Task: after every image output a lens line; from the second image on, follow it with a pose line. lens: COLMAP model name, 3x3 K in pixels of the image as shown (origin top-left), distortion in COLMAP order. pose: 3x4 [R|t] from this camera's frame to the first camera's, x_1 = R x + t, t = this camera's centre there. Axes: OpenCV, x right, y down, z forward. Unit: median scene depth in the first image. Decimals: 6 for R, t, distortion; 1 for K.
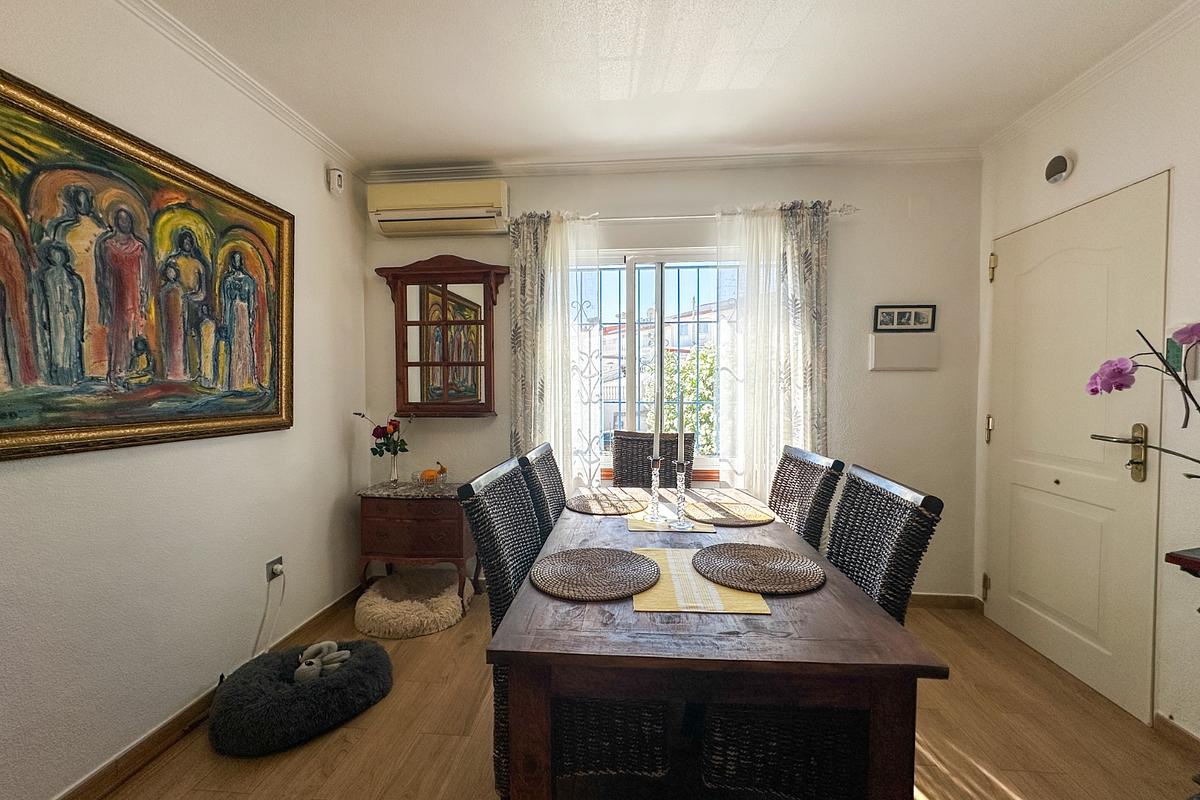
lens RADIAL K [[477.1, 0, 600.4], [0, 477.1, 397.8], [0, 0, 1]] dist [-0.000713, 0.000689]
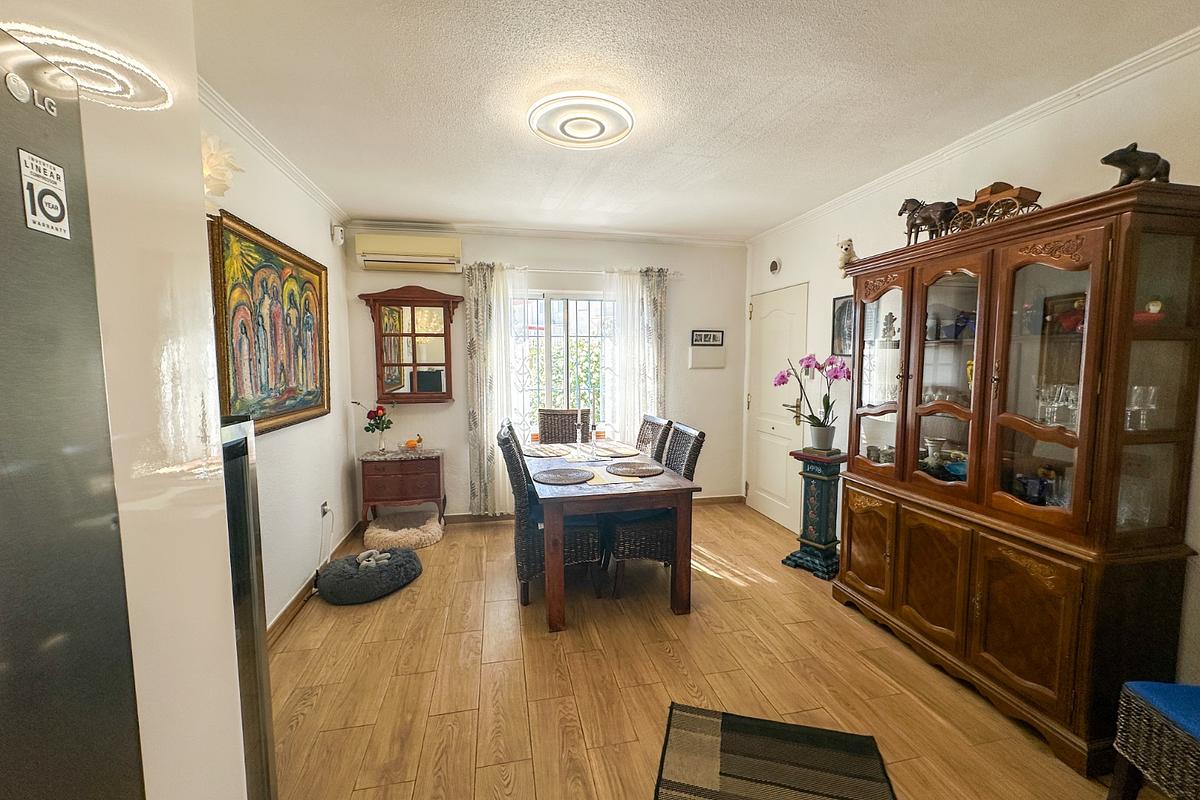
lens RADIAL K [[477.1, 0, 598.0], [0, 477.1, 398.0], [0, 0, 1]] dist [-0.000713, 0.000689]
pose [[0.957418, -0.024636, 0.287654, -0.241935], [0.009096, 0.998432, 0.055233, -0.051166], [-0.288563, -0.050265, 0.956140, -0.546034]]
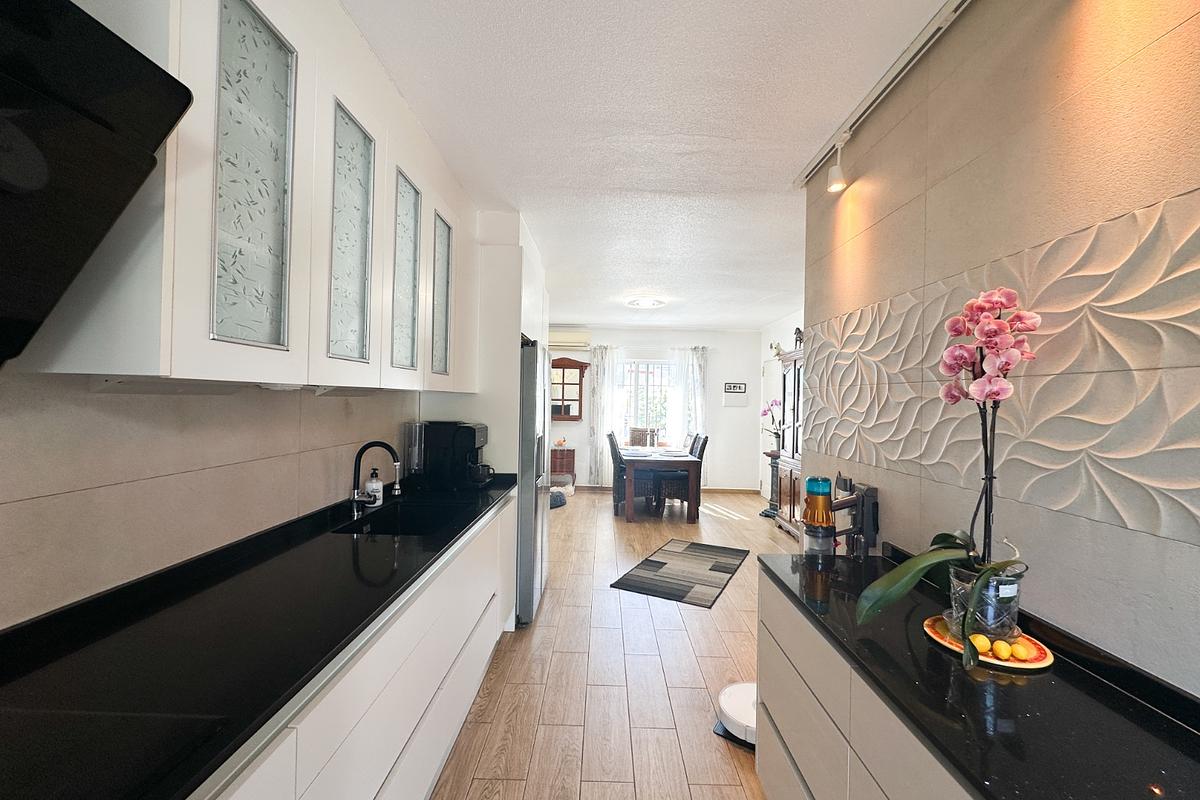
lens RADIAL K [[477.1, 0, 601.3], [0, 477.1, 399.9], [0, 0, 1]] dist [-0.000713, 0.000689]
pose [[0.996691, 0.021004, 0.078525, -0.358537], [-0.019051, 0.999492, -0.025539, -0.011287], [-0.079022, 0.023958, 0.996585, -1.729806]]
